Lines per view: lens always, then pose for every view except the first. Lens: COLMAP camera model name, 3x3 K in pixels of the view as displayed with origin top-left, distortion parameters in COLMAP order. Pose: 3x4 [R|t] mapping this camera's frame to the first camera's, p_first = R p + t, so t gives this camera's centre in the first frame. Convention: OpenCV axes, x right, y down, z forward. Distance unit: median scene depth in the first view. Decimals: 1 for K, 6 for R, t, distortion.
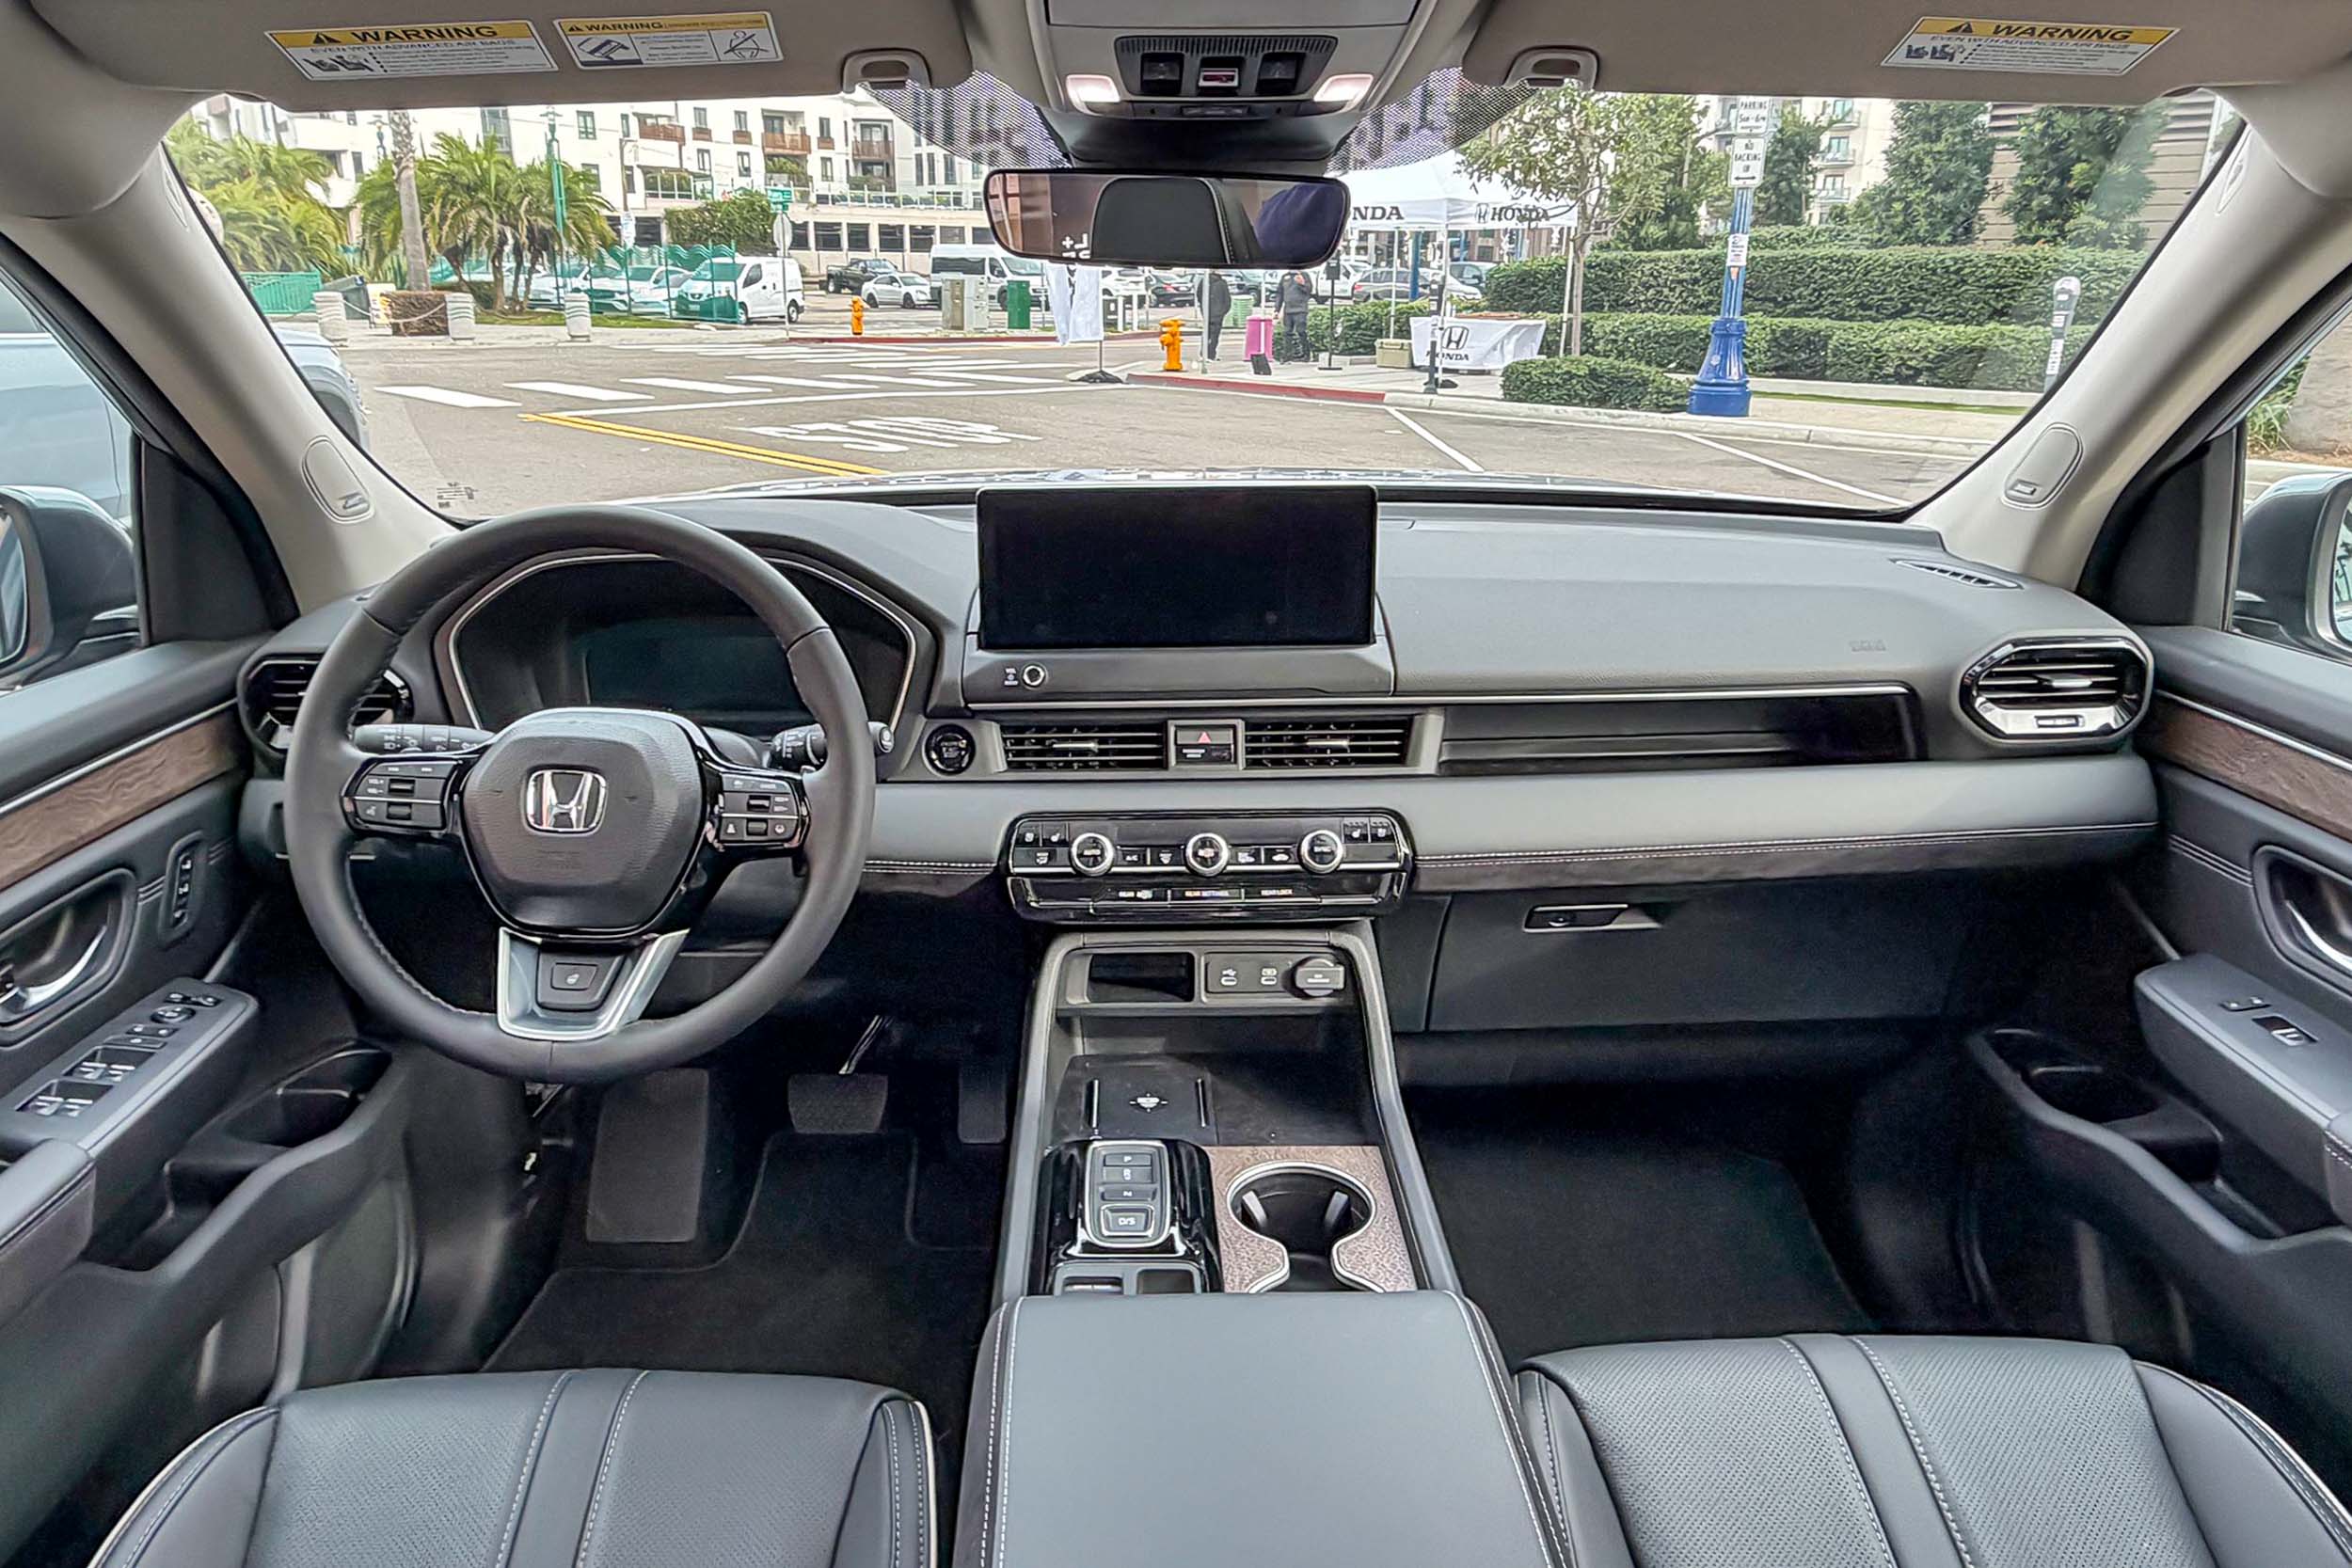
lens RADIAL K [[1518.4, 0, 1176.0], [0, 1518.4, 784.0], [0, 0, 1]] dist [-0.006103, 0.001511]
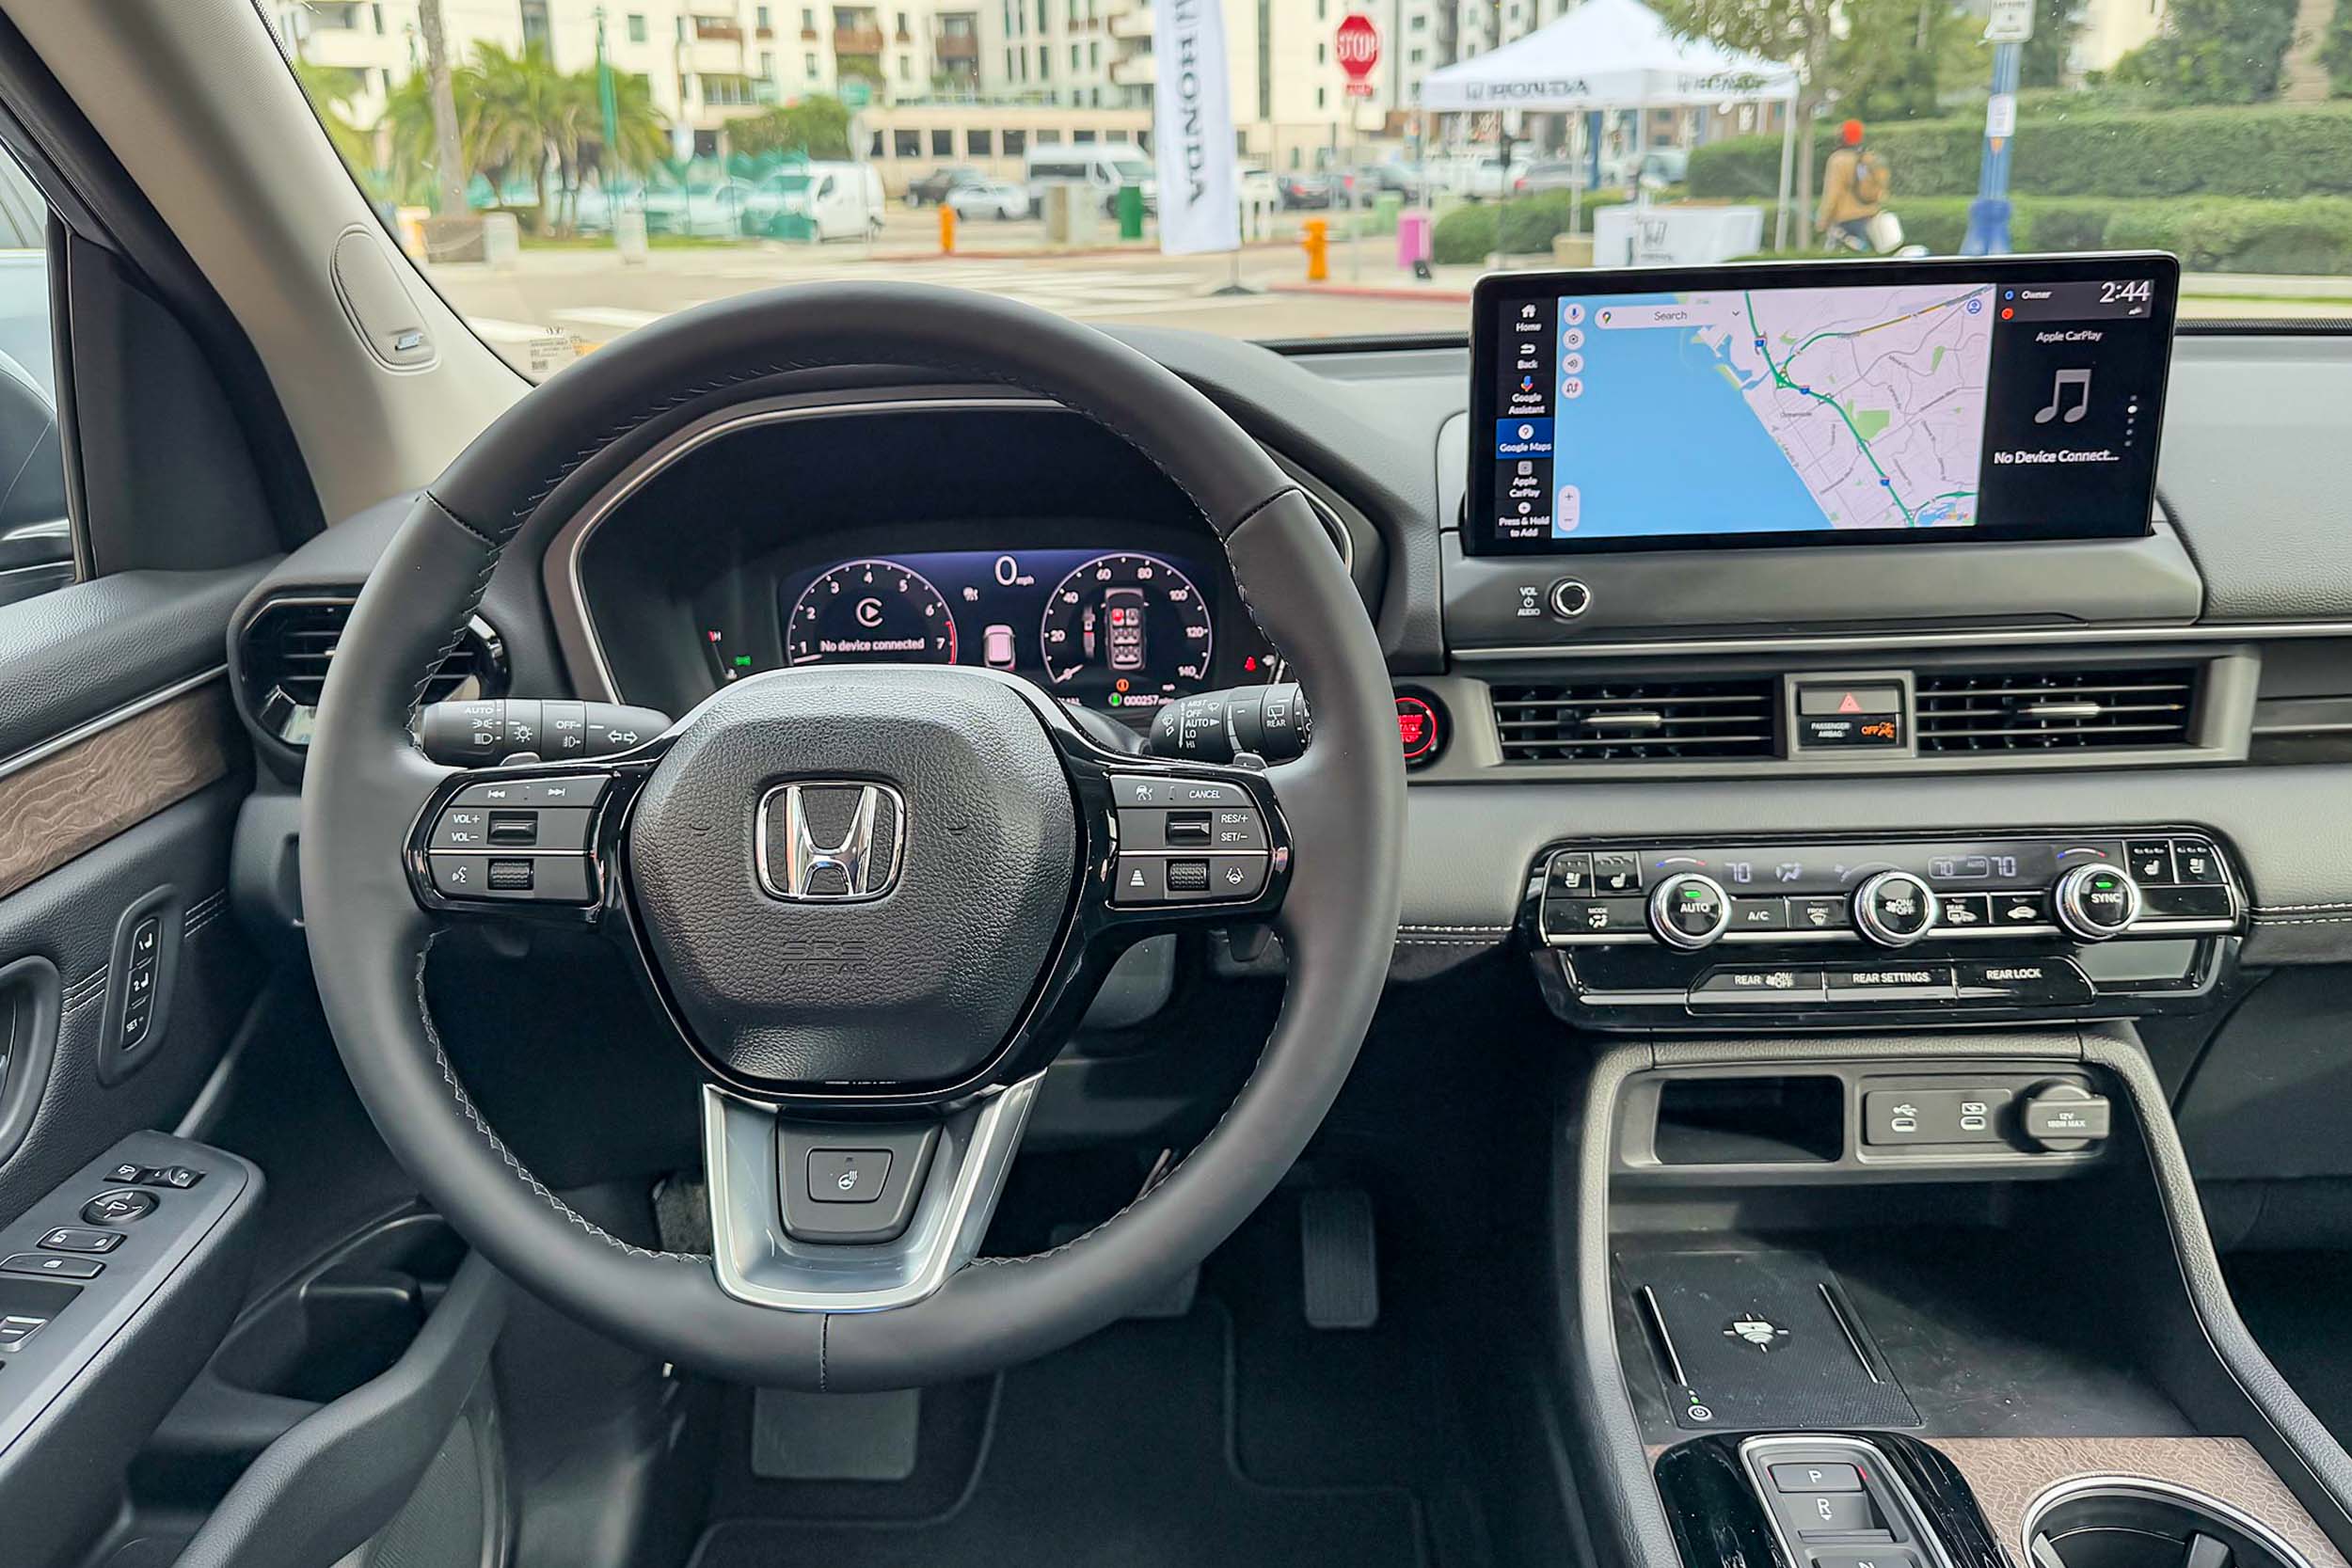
lens RADIAL K [[1672.2, 0, 1179.5], [0, 1672.2, 747.5], [0, 0, 1]] dist [-0.035386, 0.028463]
pose [[0.998666, -0.013842, -0.049754, -0.199677], [0.013411, 0.999870, -0.009002, -0.010937], [0.049872, 0.008323, 0.998721, 0.345146]]
